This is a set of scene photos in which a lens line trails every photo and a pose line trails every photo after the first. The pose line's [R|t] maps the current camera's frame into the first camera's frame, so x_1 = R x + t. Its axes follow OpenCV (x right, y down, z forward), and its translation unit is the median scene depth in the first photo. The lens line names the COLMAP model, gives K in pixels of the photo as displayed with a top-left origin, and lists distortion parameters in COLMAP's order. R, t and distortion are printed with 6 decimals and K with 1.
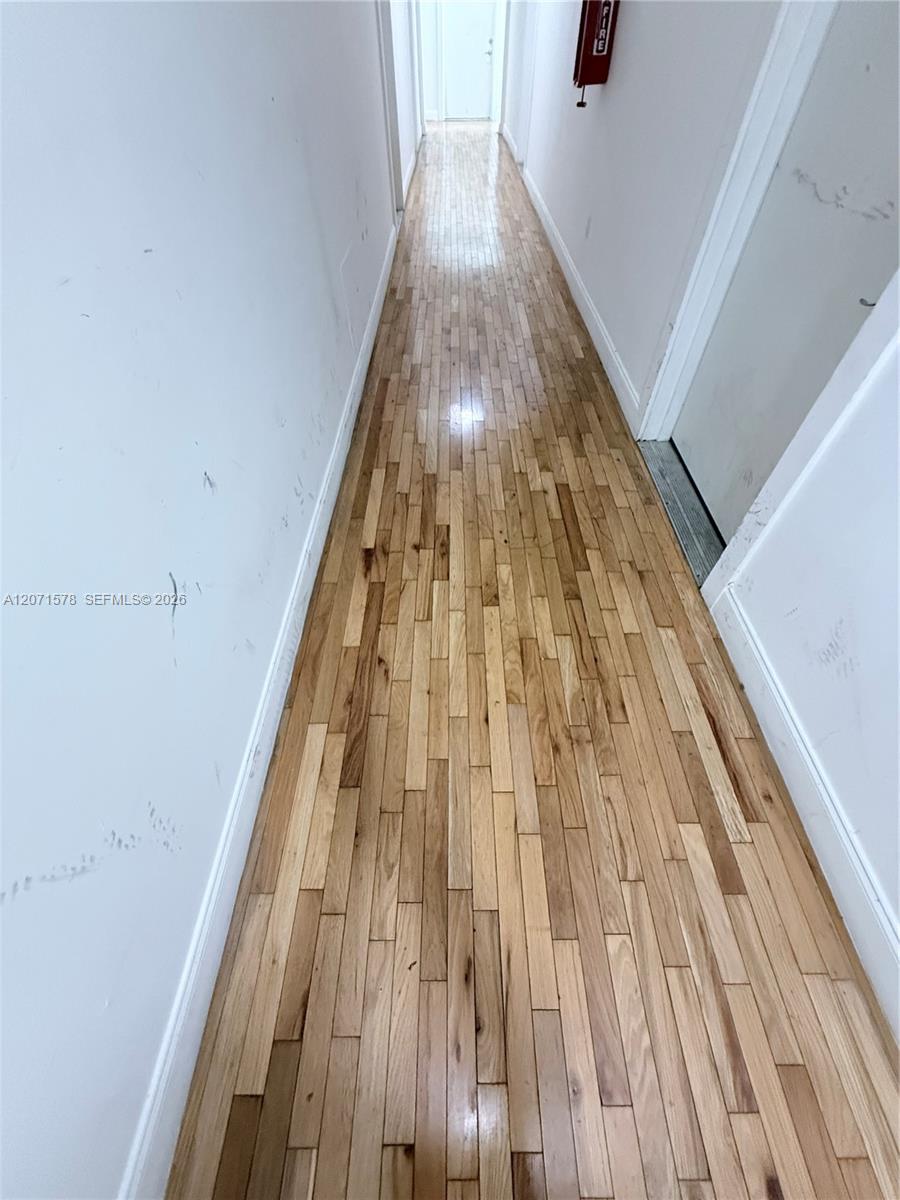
lens RADIAL K [[477.8, 0, 451.6], [0, 477.8, 594.9], [0, 0, 1]] dist [-0.000145, 0.000063]
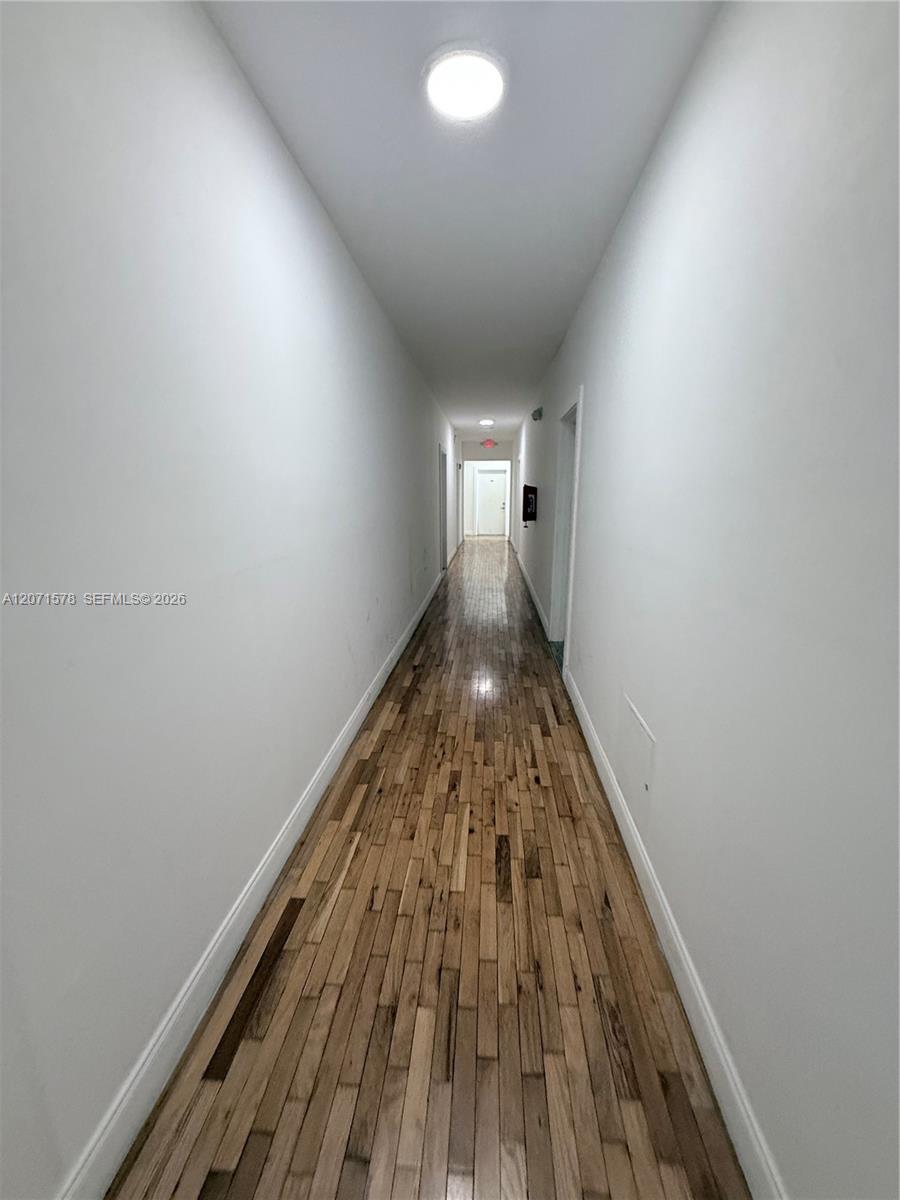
lens RADIAL K [[477.8, 0, 451.6], [0, 477.8, 594.9], [0, 0, 1]] dist [-0.000145, 0.000063]
pose [[0.996751, 0.018524, -0.078386, 0.168488], [-0.062851, 0.787492, -0.613112, 1.044068], [0.050371, 0.616047, 0.786097, -0.980674]]
